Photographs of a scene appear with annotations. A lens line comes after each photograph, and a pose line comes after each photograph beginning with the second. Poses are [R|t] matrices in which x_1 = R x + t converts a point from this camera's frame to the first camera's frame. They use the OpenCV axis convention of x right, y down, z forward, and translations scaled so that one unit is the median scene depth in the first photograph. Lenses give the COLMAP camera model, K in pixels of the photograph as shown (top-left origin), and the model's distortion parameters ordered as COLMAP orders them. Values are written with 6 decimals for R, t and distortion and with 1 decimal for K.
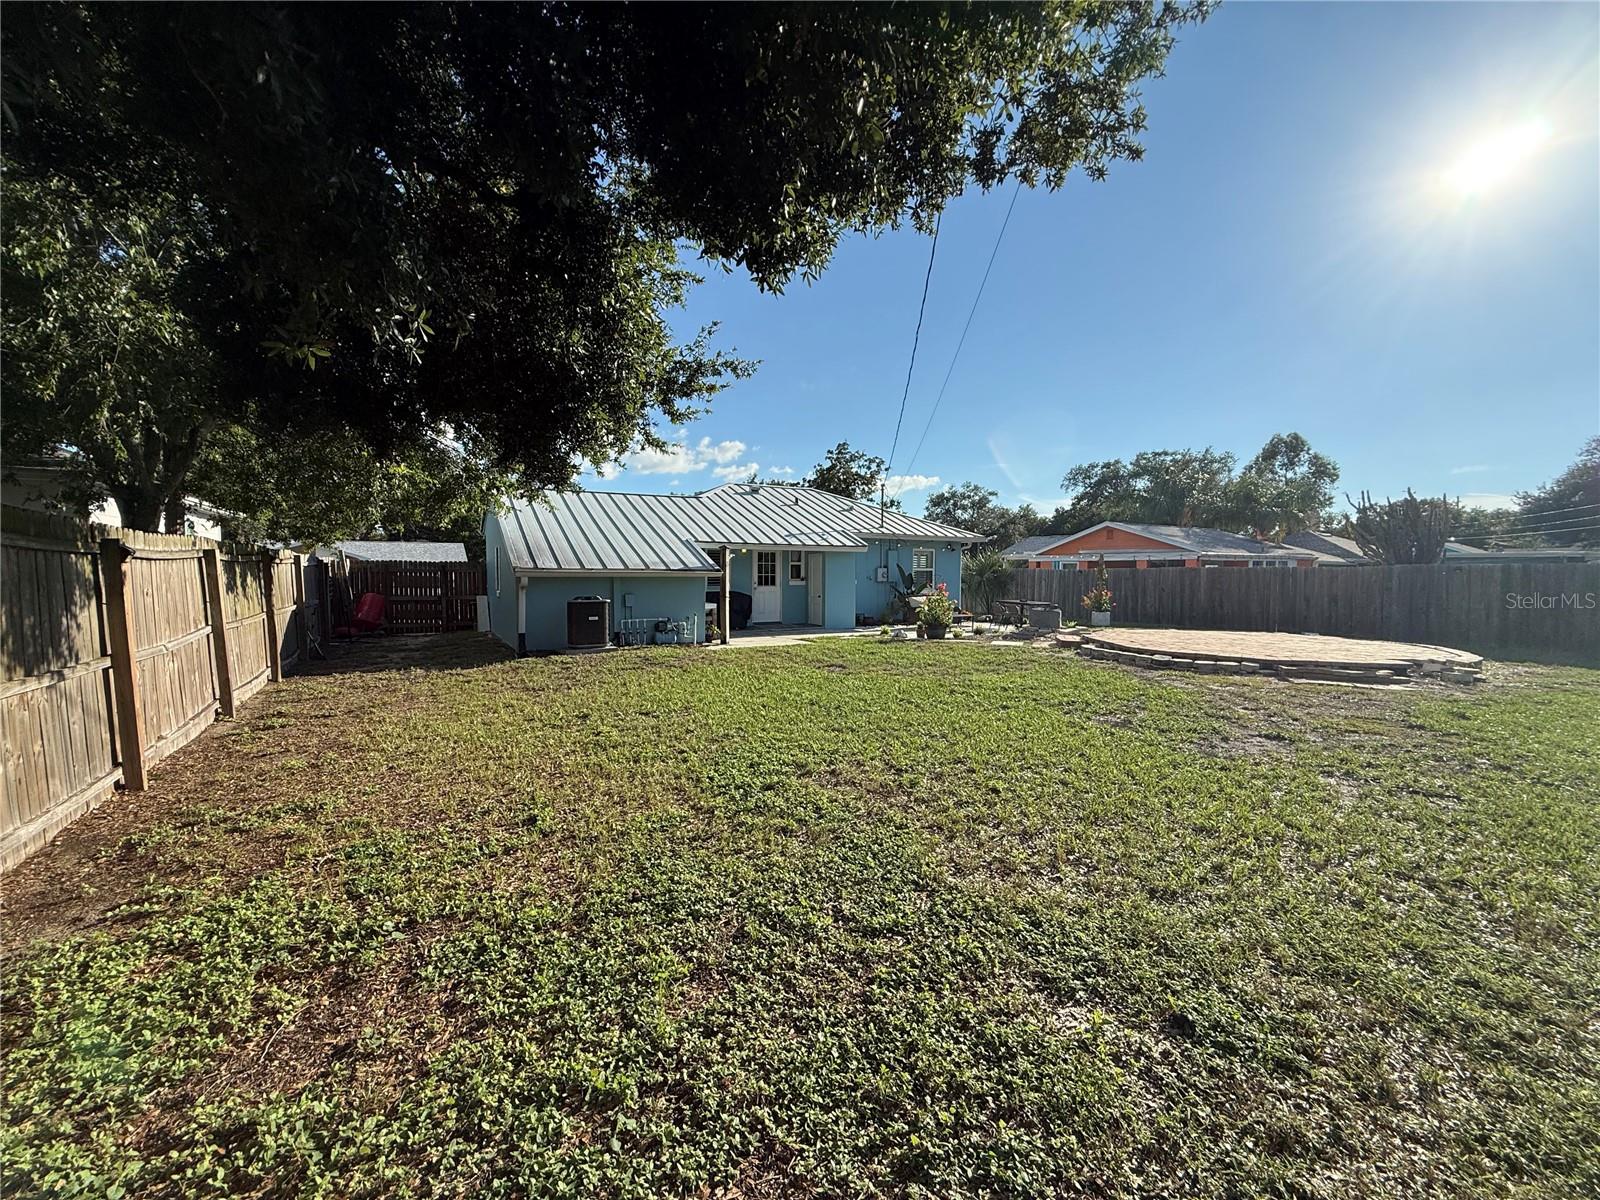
lens RADIAL K [[640.3, 0, 804.2], [0, 640.3, 600.8], [0, 0, 1]] dist [-0.000192, 0.000512]
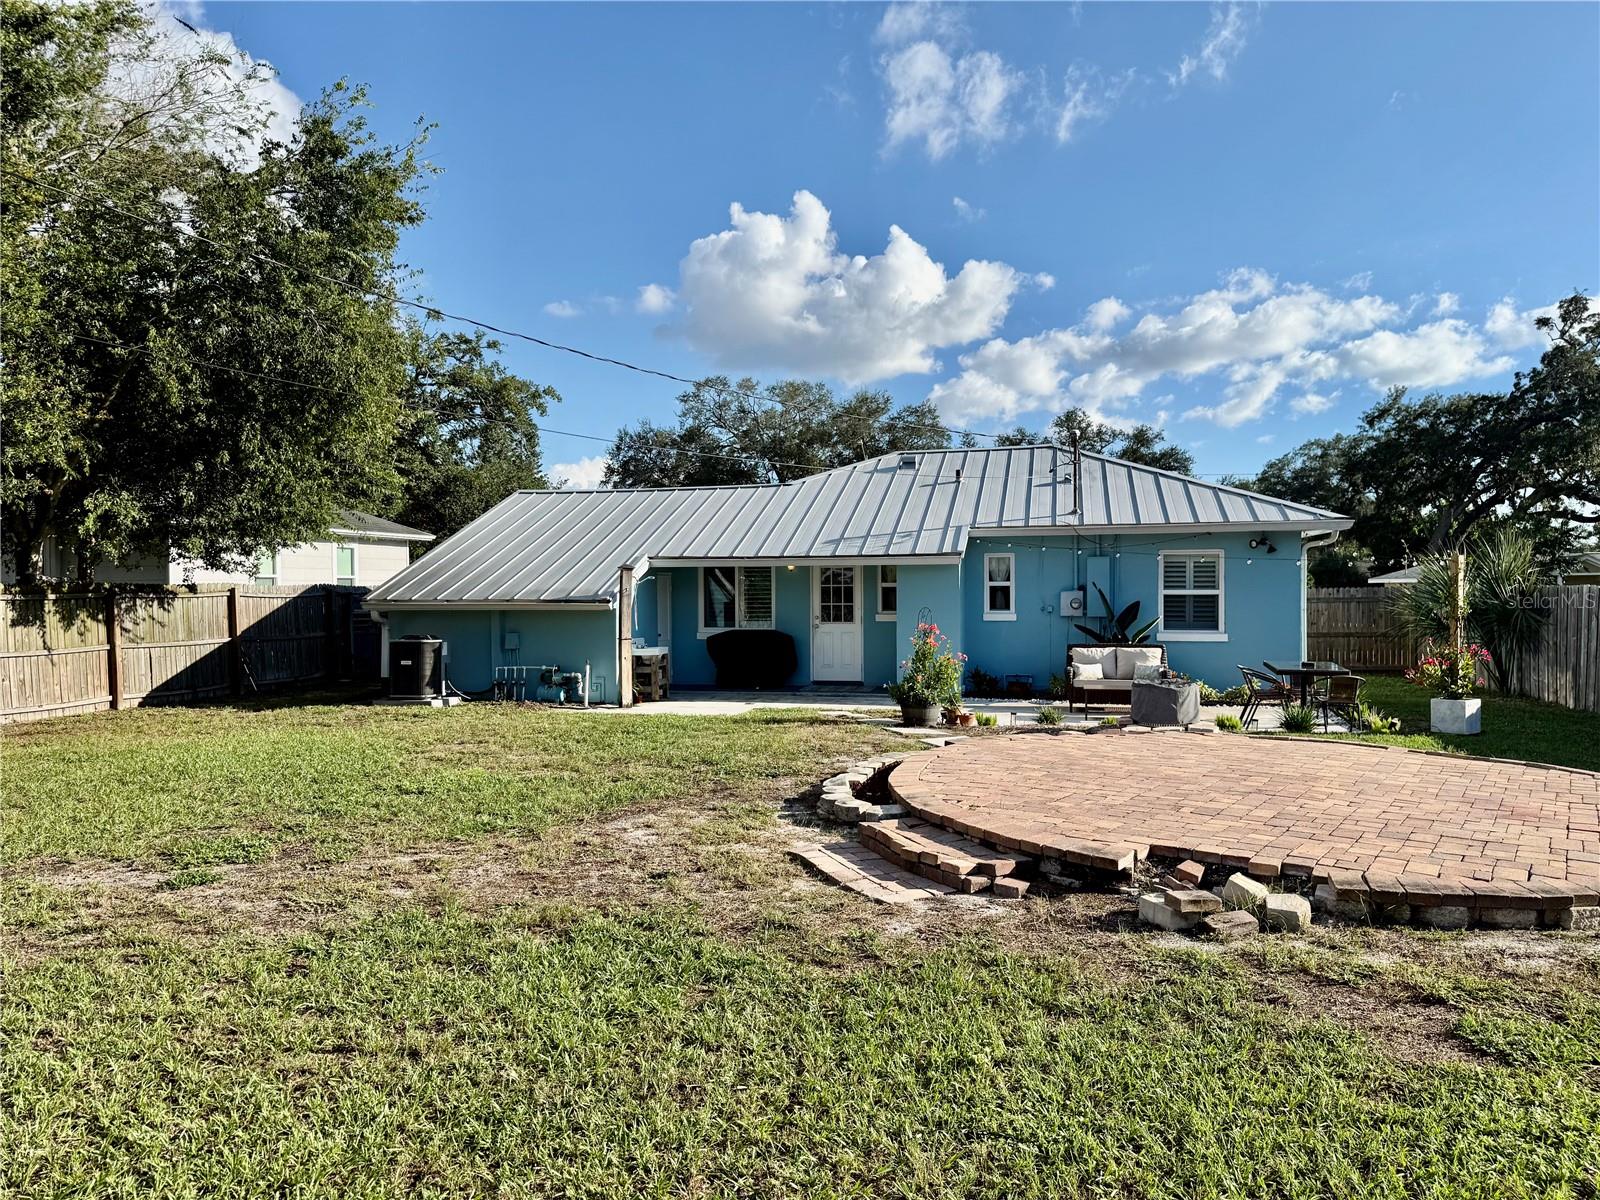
lens RADIAL K [[1114.7, 0, 796.3], [0, 1114.7, 603.7], [0, 0, 1]] dist [0.044476, -0.058219]
pose [[0.716865, 0.002869, -0.697206, 0.477462], [-0.021587, 0.999603, -0.018083, -0.014913], [0.696878, 0.028014, 0.716643, 0.141229]]
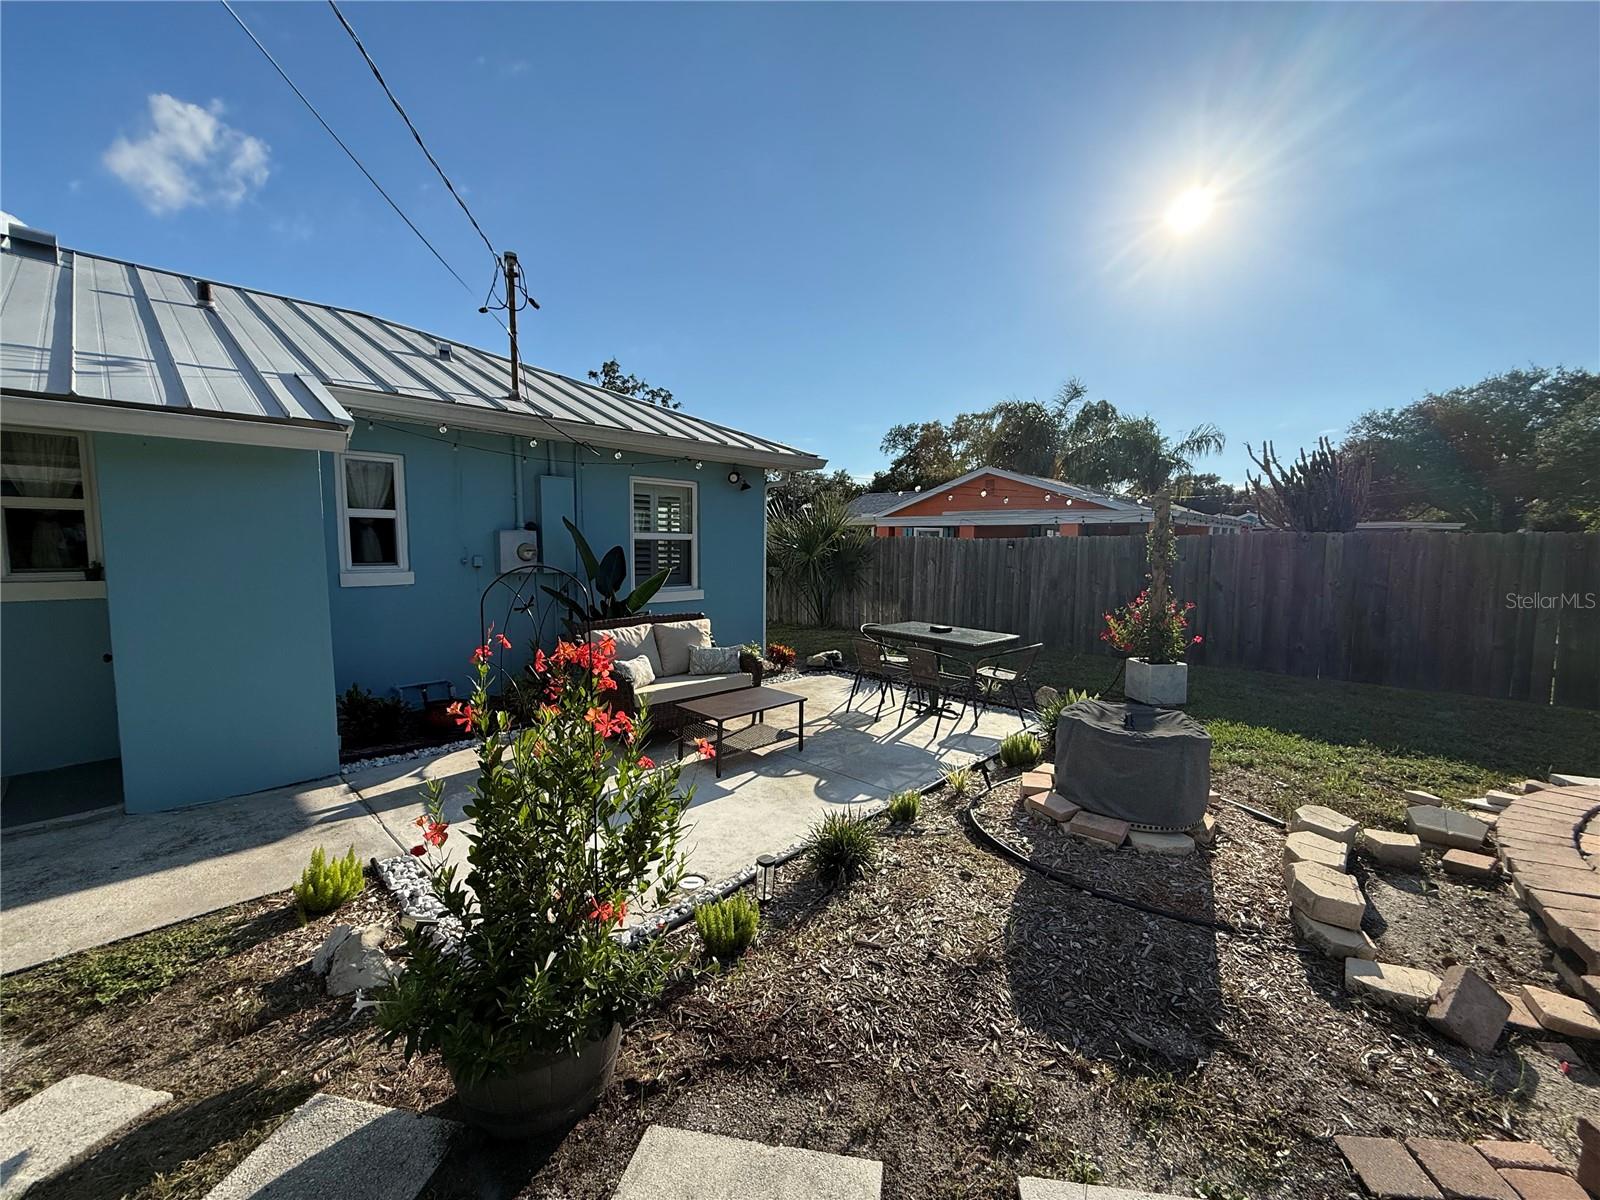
lens RADIAL K [[640.3, 0, 804.2], [0, 640.3, 600.8], [0, 0, 1]] dist [-0.000192, 0.000512]
pose [[0.959519, -0.023353, 0.280674, 0.132464], [0.010525, 0.998834, 0.047126, -0.023659], [-0.281447, -0.042264, 0.958646, 0.521190]]
